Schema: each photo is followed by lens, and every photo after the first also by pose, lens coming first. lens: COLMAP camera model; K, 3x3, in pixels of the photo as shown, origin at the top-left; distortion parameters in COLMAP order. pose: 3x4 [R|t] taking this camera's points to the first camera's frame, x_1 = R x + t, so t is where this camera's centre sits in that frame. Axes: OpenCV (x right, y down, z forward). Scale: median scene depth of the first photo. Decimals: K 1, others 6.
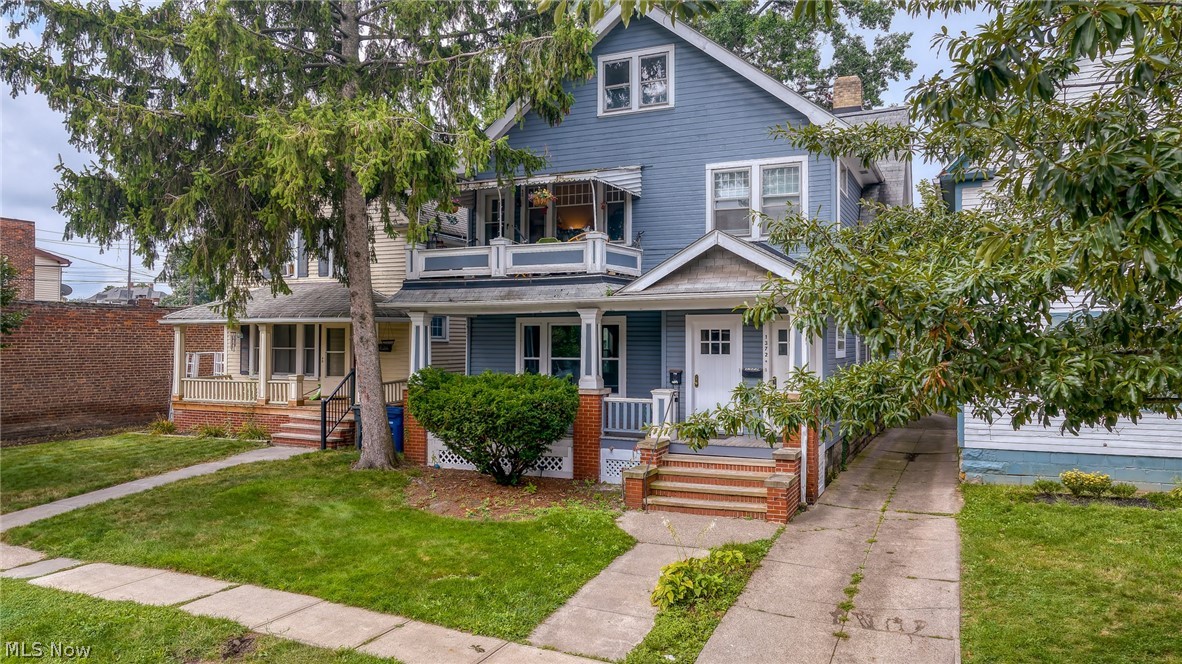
lens RADIAL K [[790.8, 0, 591.0], [0, 790.8, 332.0], [0, 0, 1]] dist [-0.008529, -0.000743]
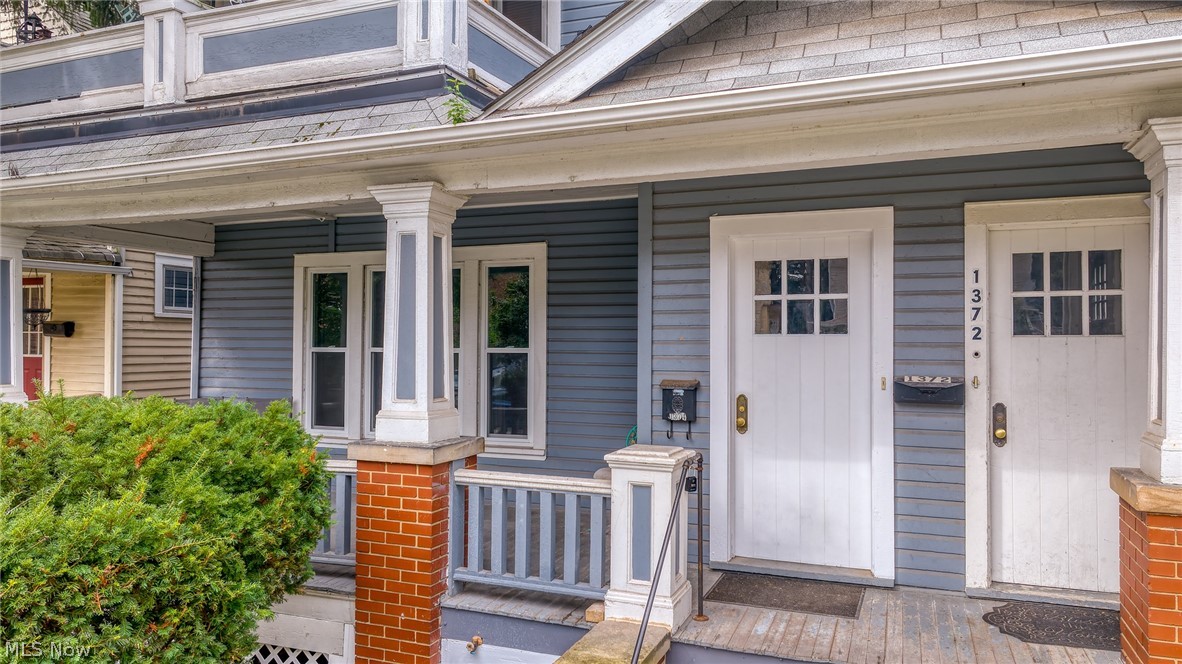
lens RADIAL K [[790.8, 0, 591.0], [0, 790.8, 332.0], [0, 0, 1]] dist [-0.008529, -0.000743]
pose [[0.998888, 0.003599, 0.047003, 0.054079], [-0.003505, 0.999992, -0.002089, 0.028543], [-0.047010, 0.001922, 0.998893, 0.676397]]
